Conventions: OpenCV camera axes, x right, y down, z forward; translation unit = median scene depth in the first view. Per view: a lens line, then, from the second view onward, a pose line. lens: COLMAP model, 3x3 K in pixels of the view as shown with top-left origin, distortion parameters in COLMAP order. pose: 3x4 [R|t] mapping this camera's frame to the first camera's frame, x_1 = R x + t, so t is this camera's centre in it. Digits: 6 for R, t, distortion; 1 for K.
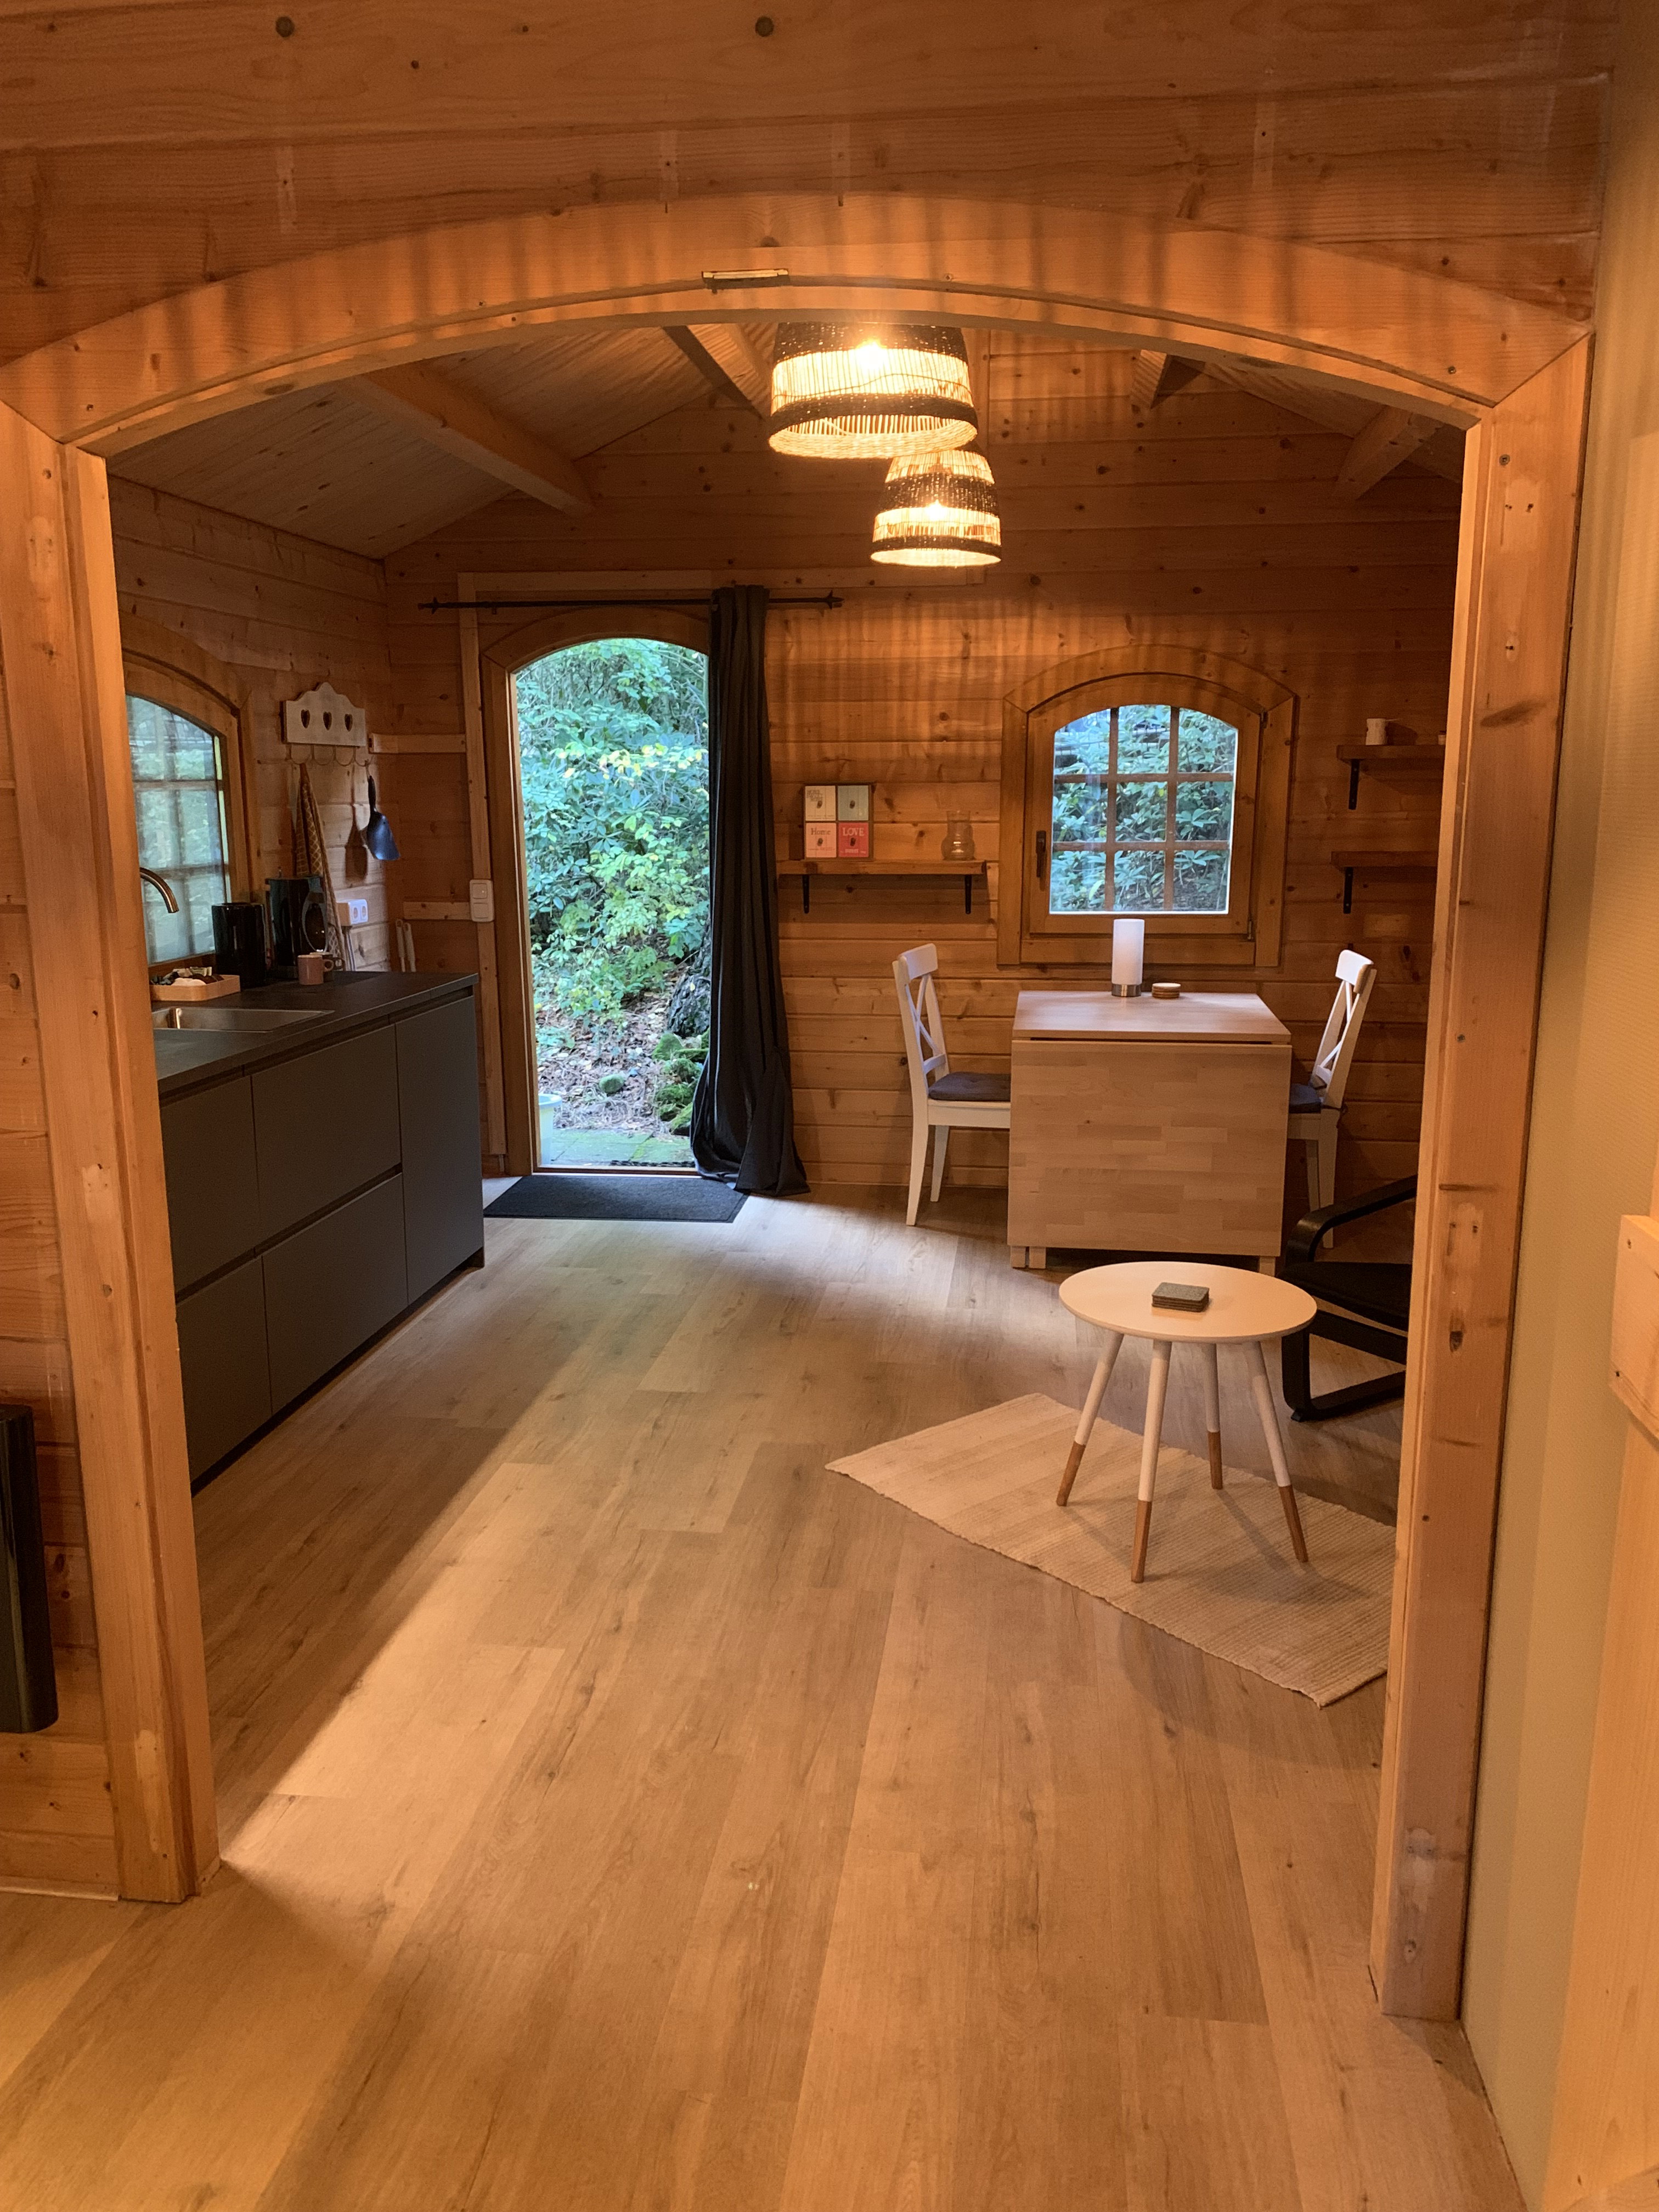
lens RADIAL K [[1666.5, 0, 841.7], [0, 1666.5, 1125.4], [0, 0, 1]] dist [0.042416, -0.055285]
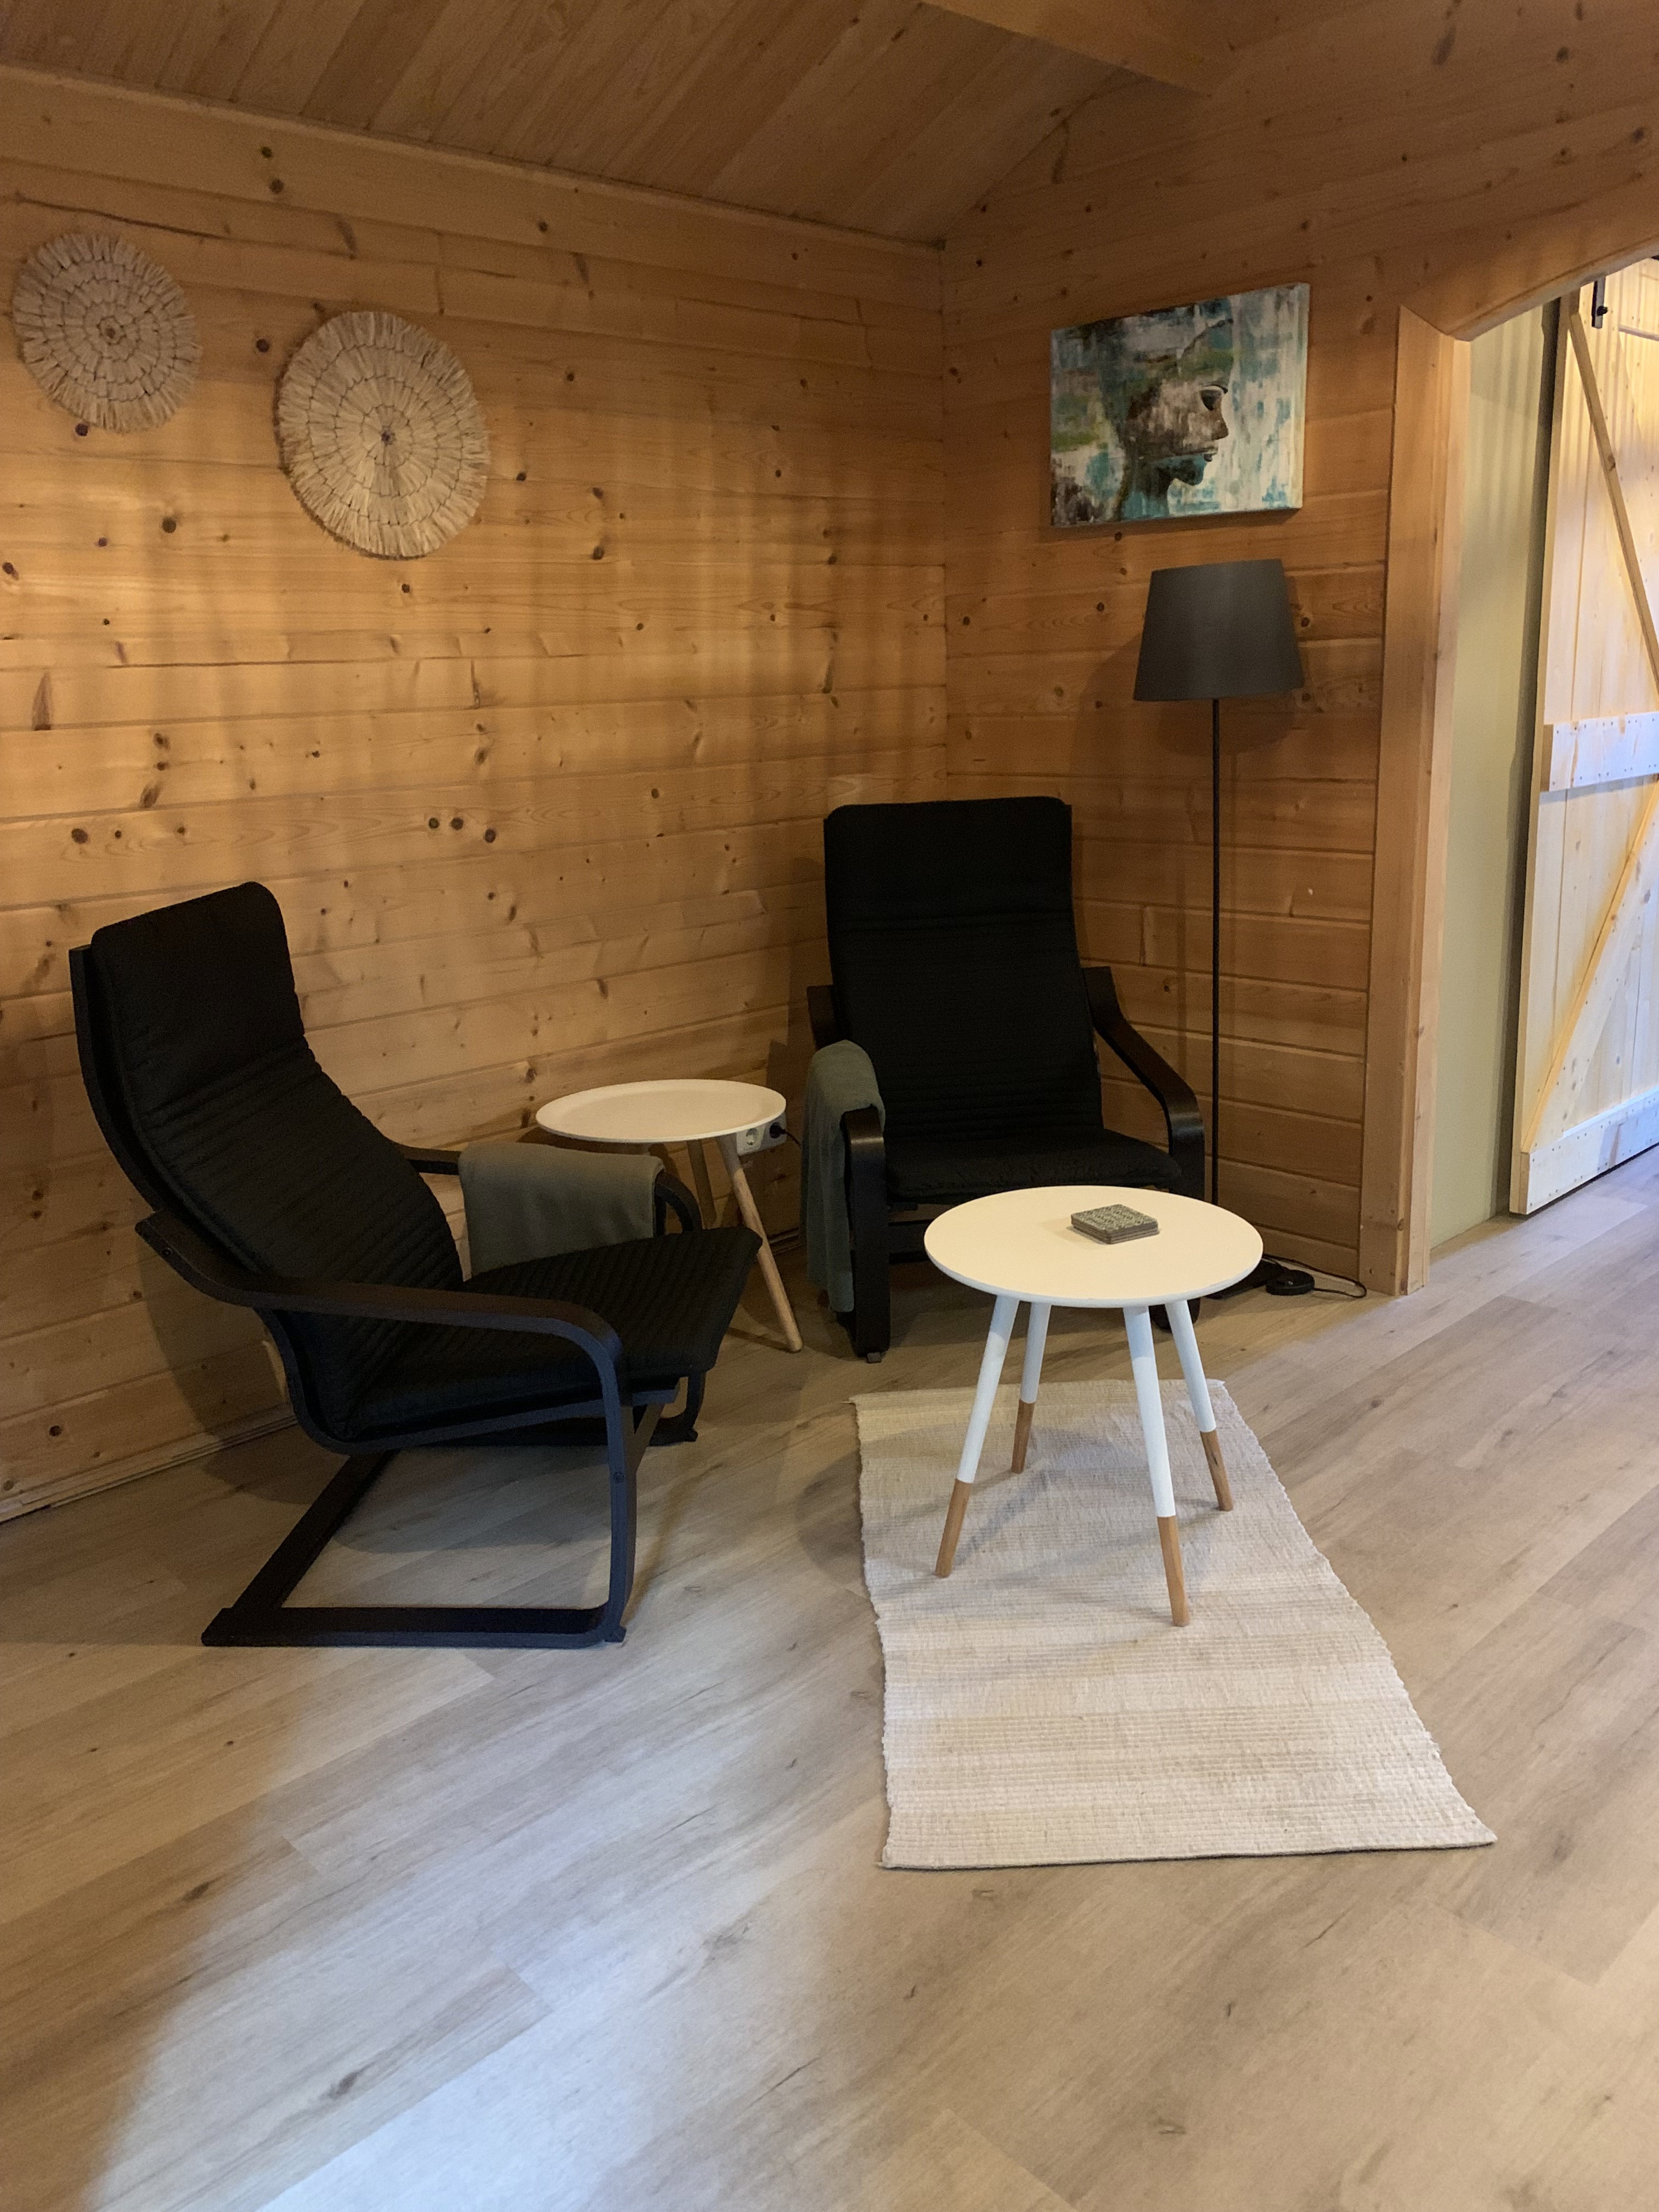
lens RADIAL K [[1666.5, 0, 831.4], [0, 1666.5, 1088.2], [0, 0, 1]] dist [0.042416, -0.055285]
pose [[-0.768497, -0.130887, 0.626323, -0.108294], [0.163363, 0.906278, 0.389836, -0.177698], [-0.618648, 0.401906, -0.675090, 1.018450]]
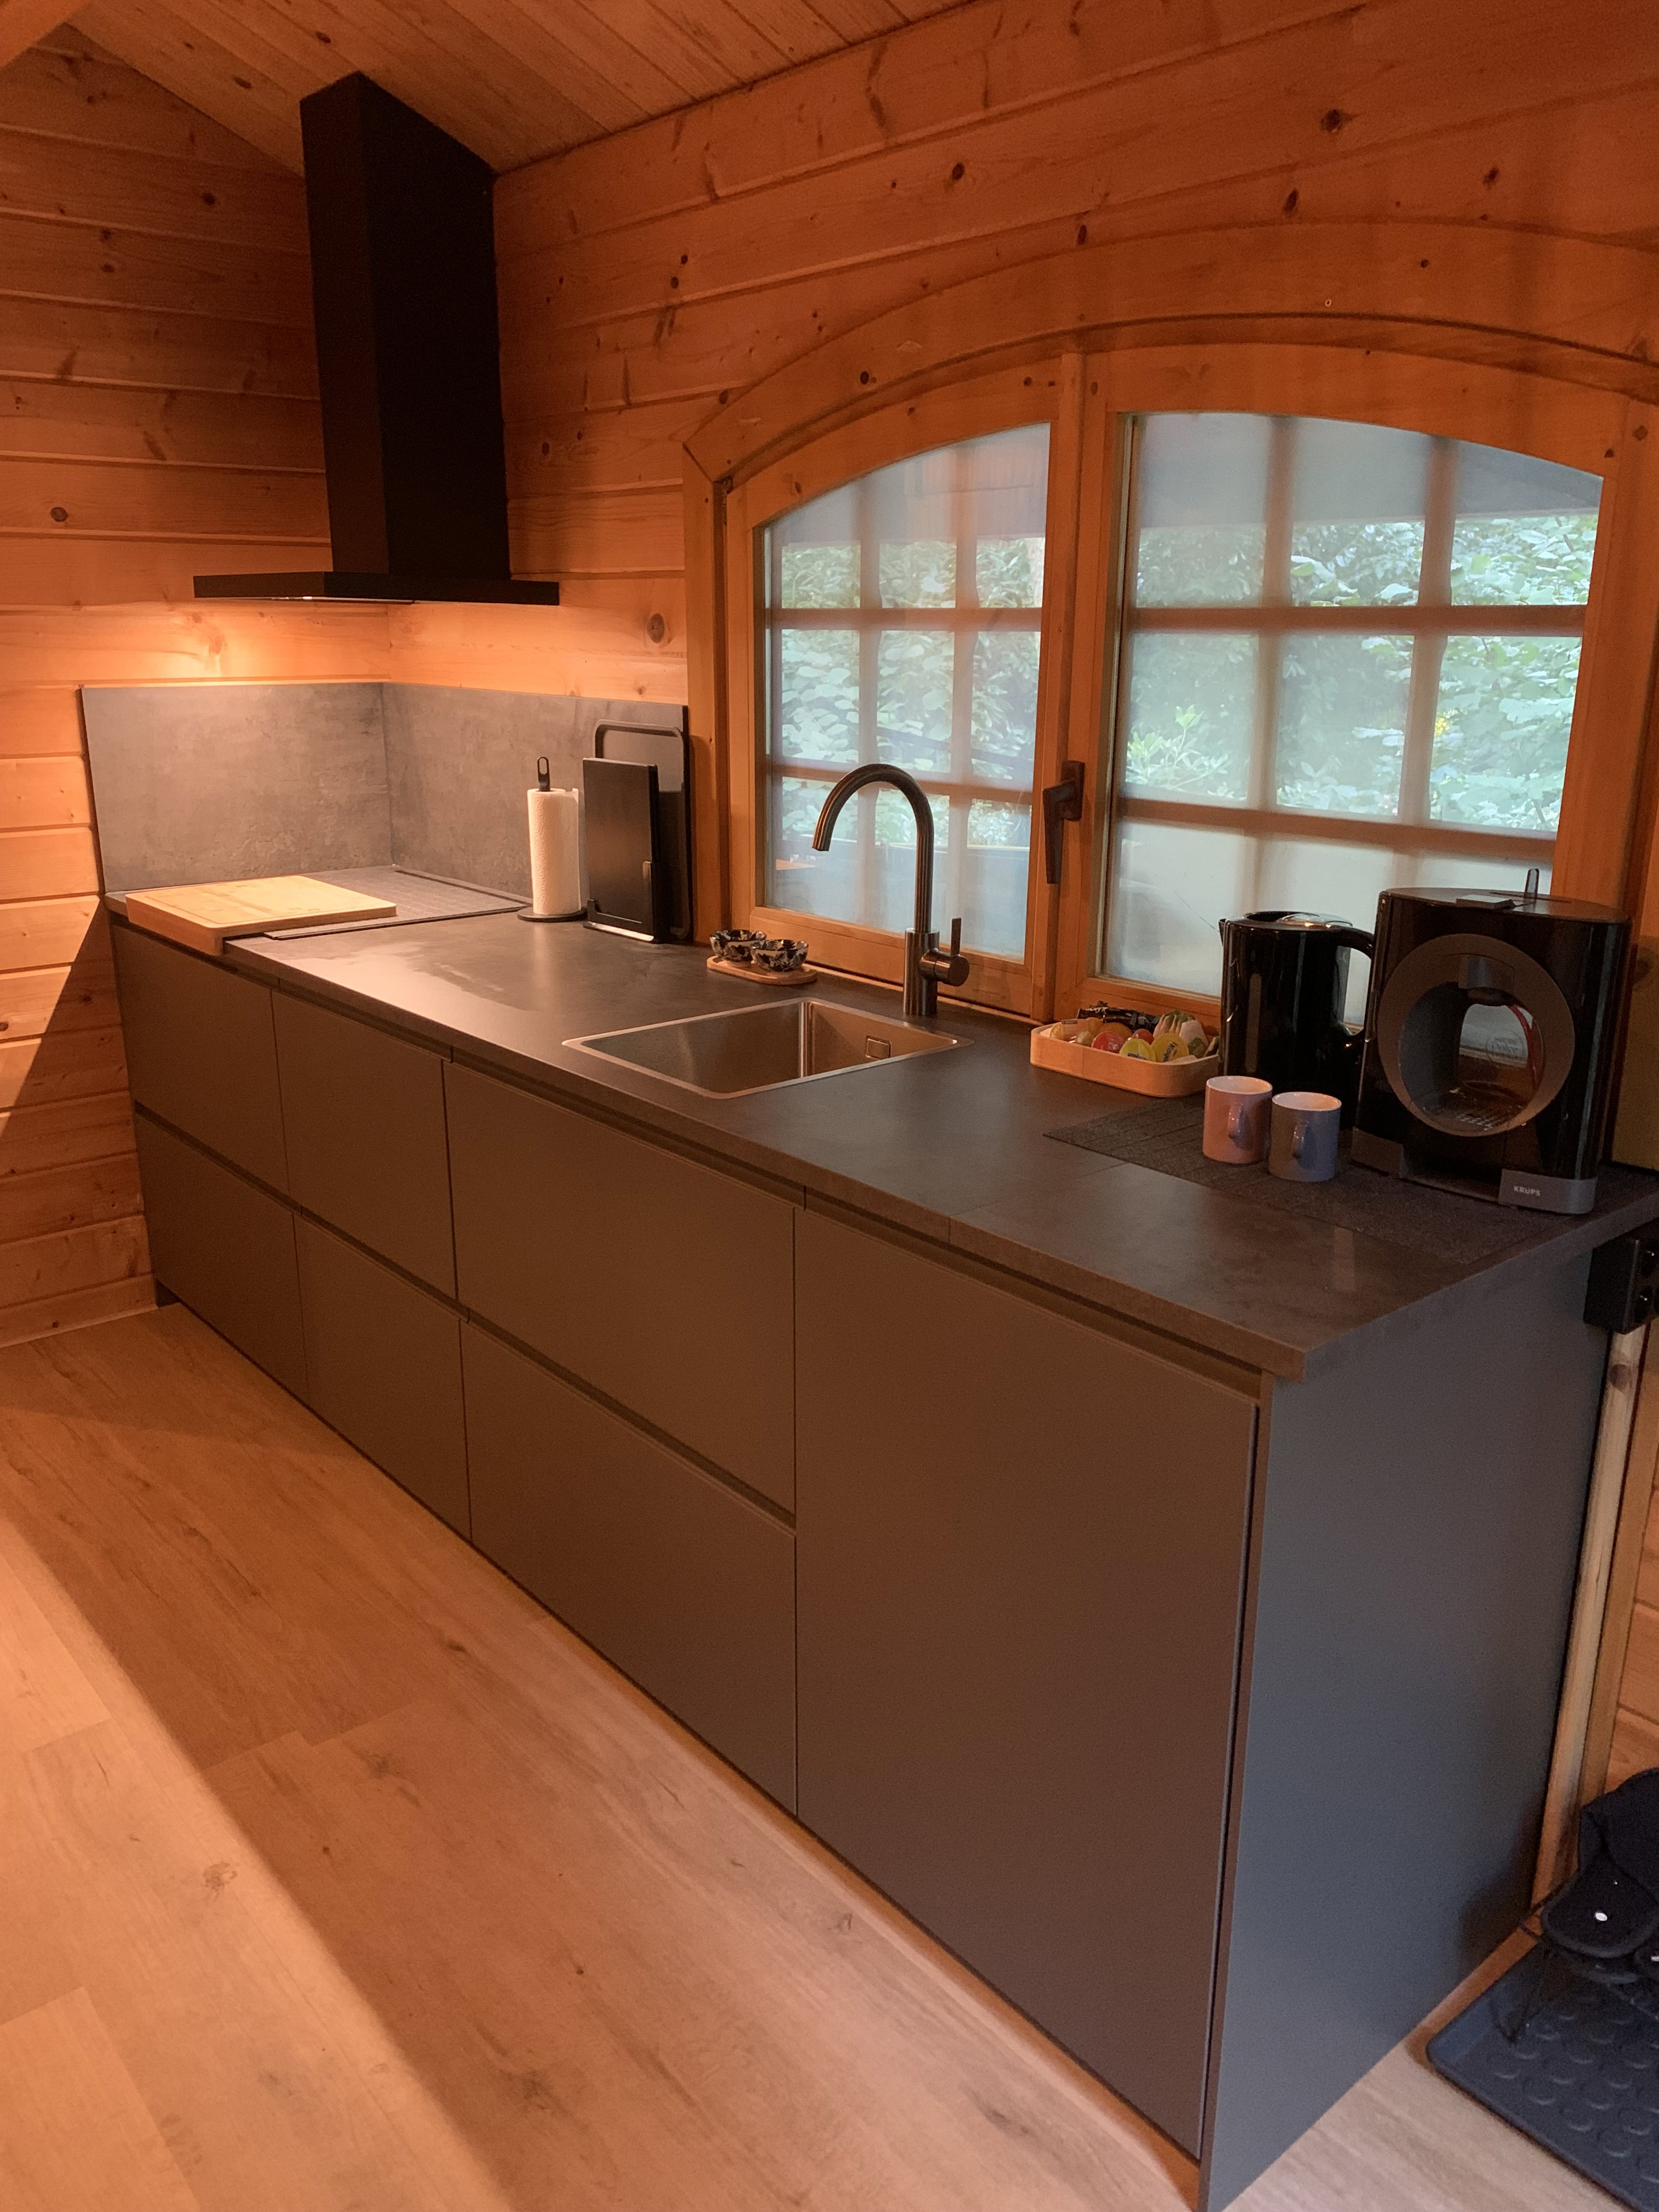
lens RADIAL K [[1666.5, 0, 829.2], [0, 1666.5, 1099.8], [0, 0, 1]] dist [0.042416, -0.055285]
pose [[-0.681720, 0.208487, -0.701278, 0.006619], [-0.144931, 0.901056, 0.408770, -0.225589], [0.717114, 0.380303, -0.584052, 1.090542]]
